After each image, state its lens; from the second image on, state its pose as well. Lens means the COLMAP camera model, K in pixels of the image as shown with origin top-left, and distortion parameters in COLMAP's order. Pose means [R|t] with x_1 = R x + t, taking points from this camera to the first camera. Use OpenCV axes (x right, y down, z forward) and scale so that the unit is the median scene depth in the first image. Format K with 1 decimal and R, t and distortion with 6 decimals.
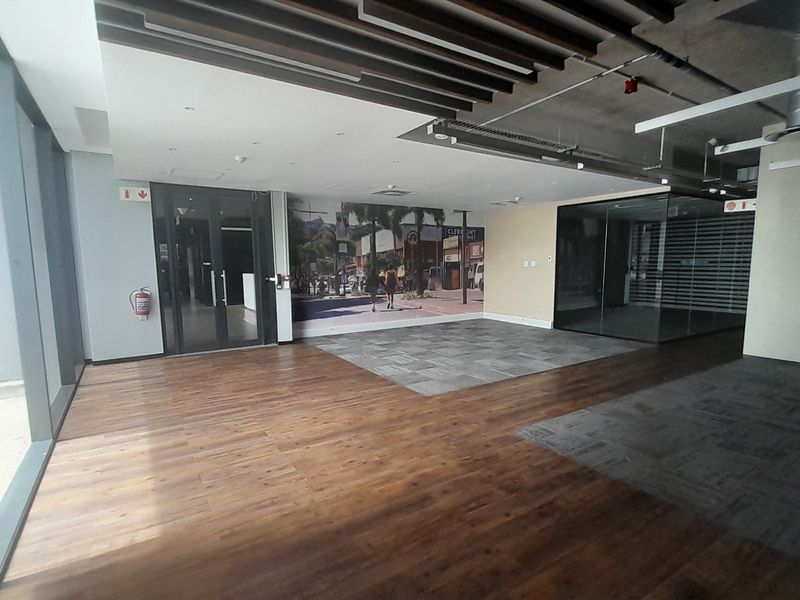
lens RADIAL K [[427.2, 0, 398.4], [0, 427.2, 312.2], [0, 0, 1]] dist [0.018952, -0.014438]
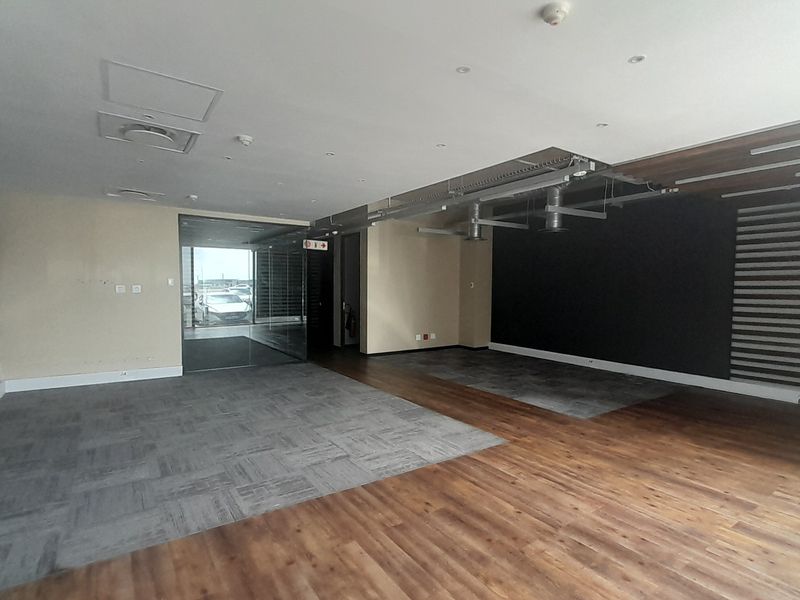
lens RADIAL K [[427.2, 0, 403.4], [0, 427.2, 309.0], [0, 0, 1]] dist [0.018952, -0.014438]
pose [[-0.049770, -0.044372, 0.997775, -0.431717], [0.108045, 0.992911, 0.049546, -0.076530], [-0.992899, 0.110271, -0.044623, 0.676392]]
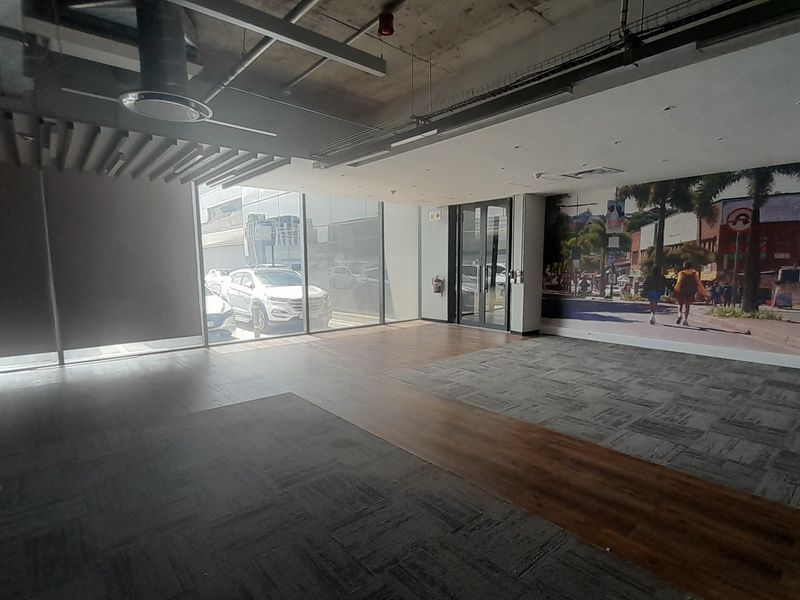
lens RADIAL K [[427.2, 0, 397.4], [0, 427.2, 315.4], [0, 0, 1]] dist [0.018952, -0.014438]
pose [[0.132870, 0.131340, -0.982393, 0.676331], [-0.112357, 0.986788, 0.116732, -0.058968], [0.984744, 0.094869, 0.145871, 0.479542]]
